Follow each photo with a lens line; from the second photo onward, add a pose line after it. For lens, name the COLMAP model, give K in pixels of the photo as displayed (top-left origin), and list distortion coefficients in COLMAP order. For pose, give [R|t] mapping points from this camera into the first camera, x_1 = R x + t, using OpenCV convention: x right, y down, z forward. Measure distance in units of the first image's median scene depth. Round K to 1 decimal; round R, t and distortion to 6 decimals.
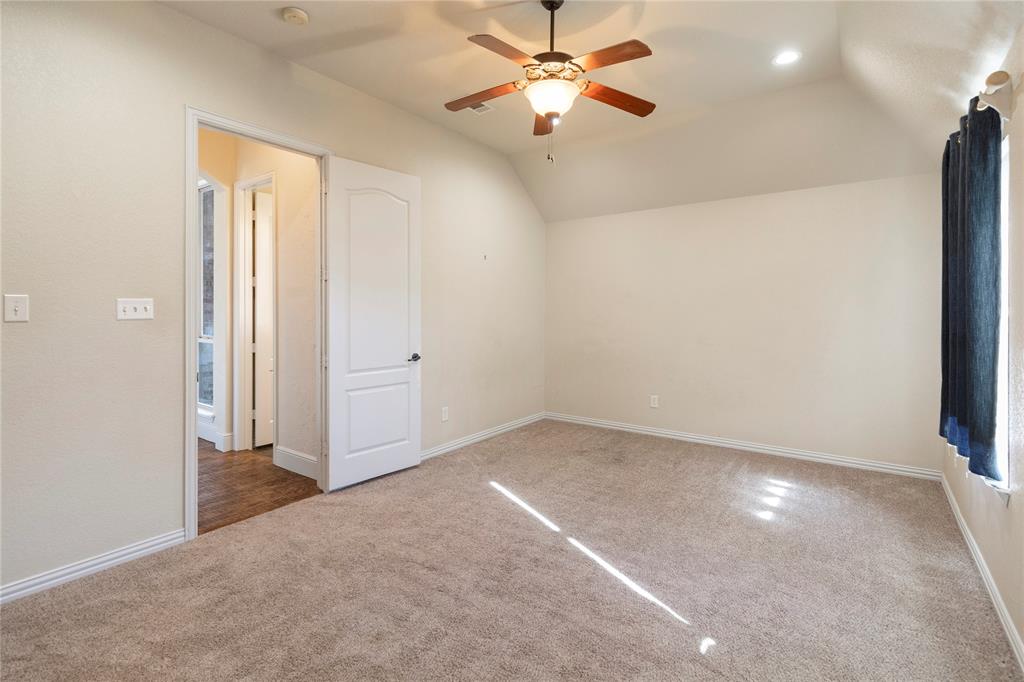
lens RADIAL K [[480.0, 0, 519.9], [0, 480.0, 308.9], [0, 0, 1]] dist [0.002940, 0.000188]
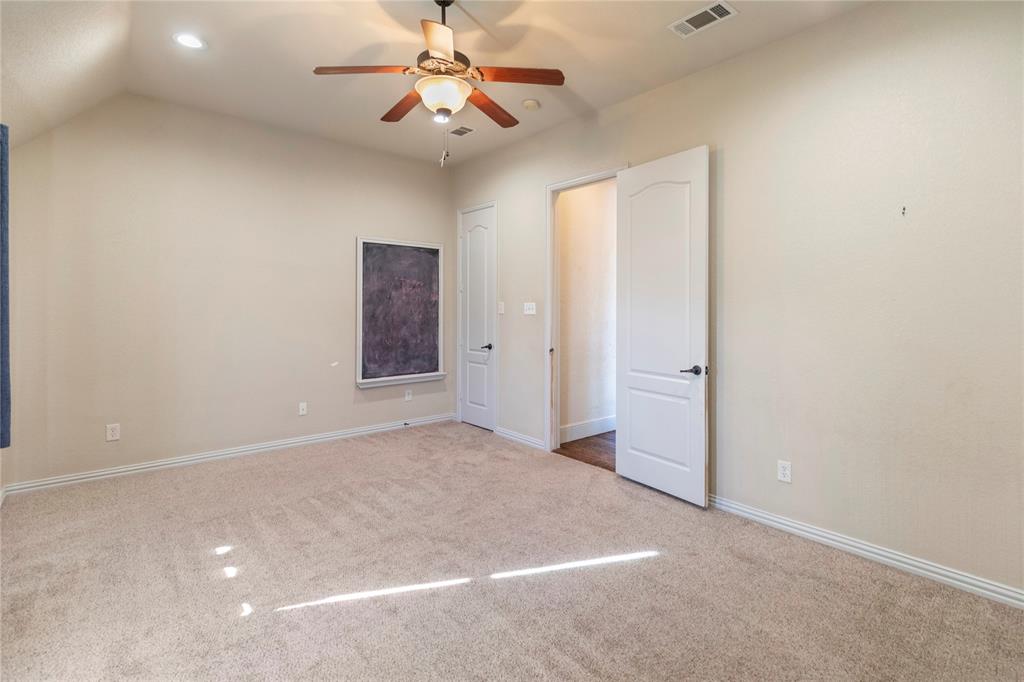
lens RADIAL K [[480.0, 0, 519.9], [0, 480.0, 308.9], [0, 0, 1]] dist [0.002940, 0.000188]
pose [[-0.233033, -0.001244, -0.972468, 0.890658], [-0.006666, 0.999978, 0.000319, -0.000150], [0.972446, 0.006557, -0.233036, 1.259040]]
